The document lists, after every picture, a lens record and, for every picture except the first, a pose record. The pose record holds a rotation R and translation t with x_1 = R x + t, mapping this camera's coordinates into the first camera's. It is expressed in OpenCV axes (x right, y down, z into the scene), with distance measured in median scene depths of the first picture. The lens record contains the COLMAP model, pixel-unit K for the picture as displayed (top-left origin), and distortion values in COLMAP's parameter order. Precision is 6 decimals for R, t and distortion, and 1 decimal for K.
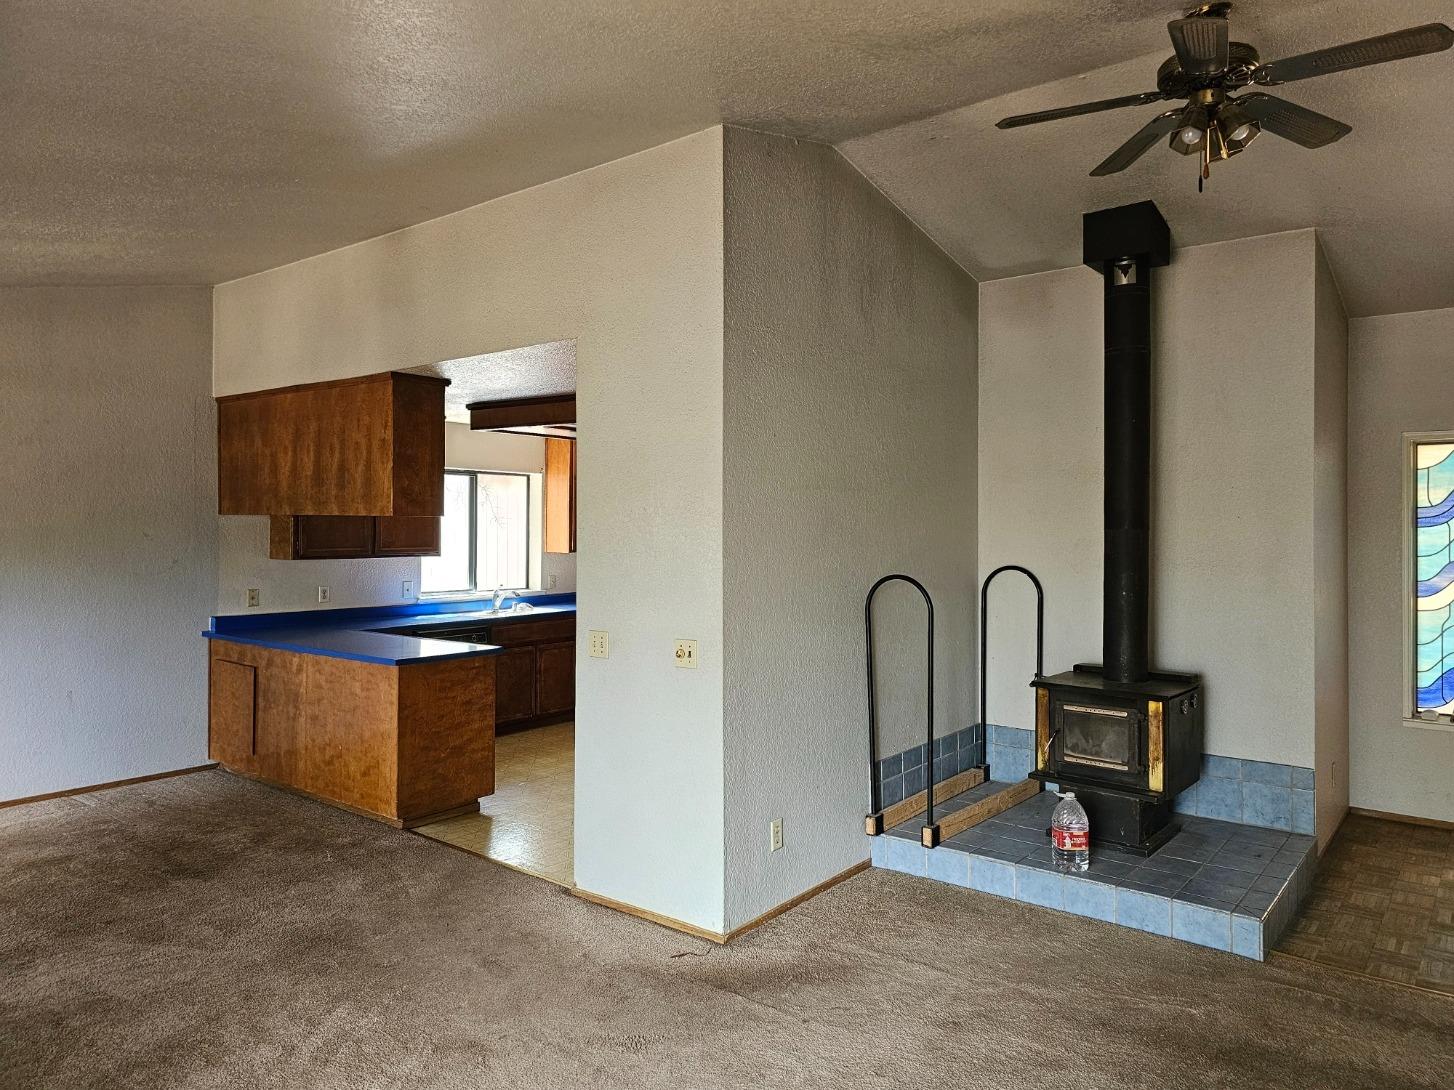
lens RADIAL K [[940.8, 0, 727.0], [0, 940.8, 545.0], [0, 0, 1]] dist [0.001382, -0.002840]
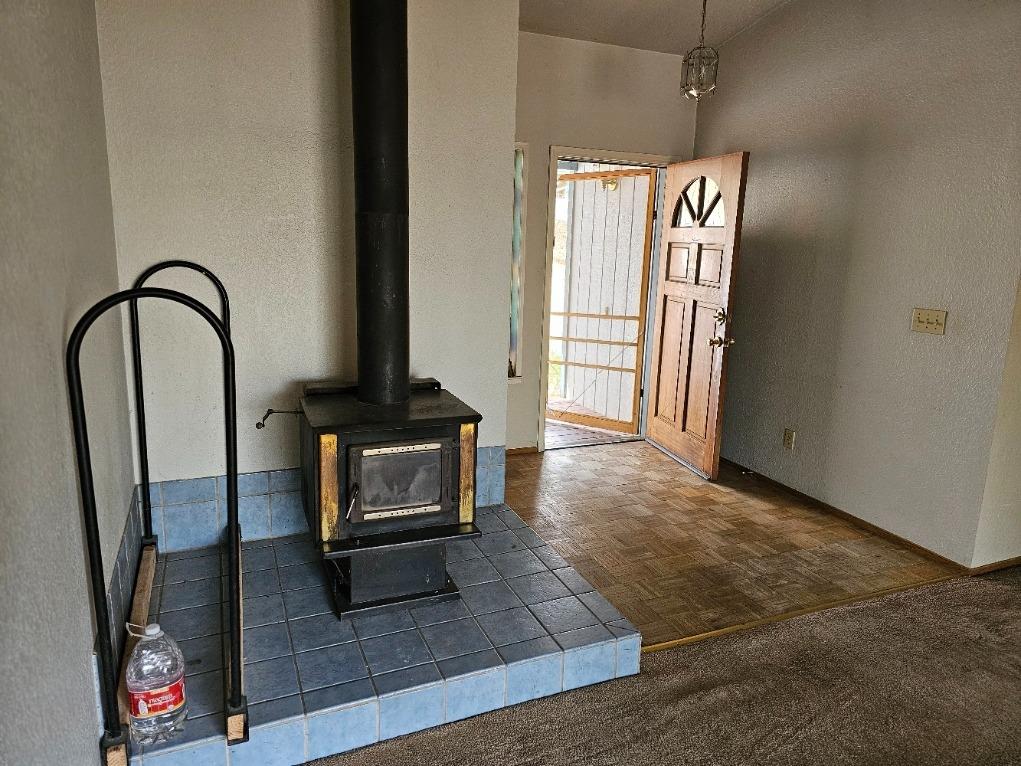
lens RADIAL K [[698.5, 0, 510.5], [0, 698.5, 383.0], [0, 0, 1]] dist [0.061209, 0.000034]
pose [[0.487687, -0.171169, 0.856074, -0.051982], [-0.006042, 0.979905, 0.199371, 0.005977], [-0.872998, -0.102403, 0.476853, 0.643482]]
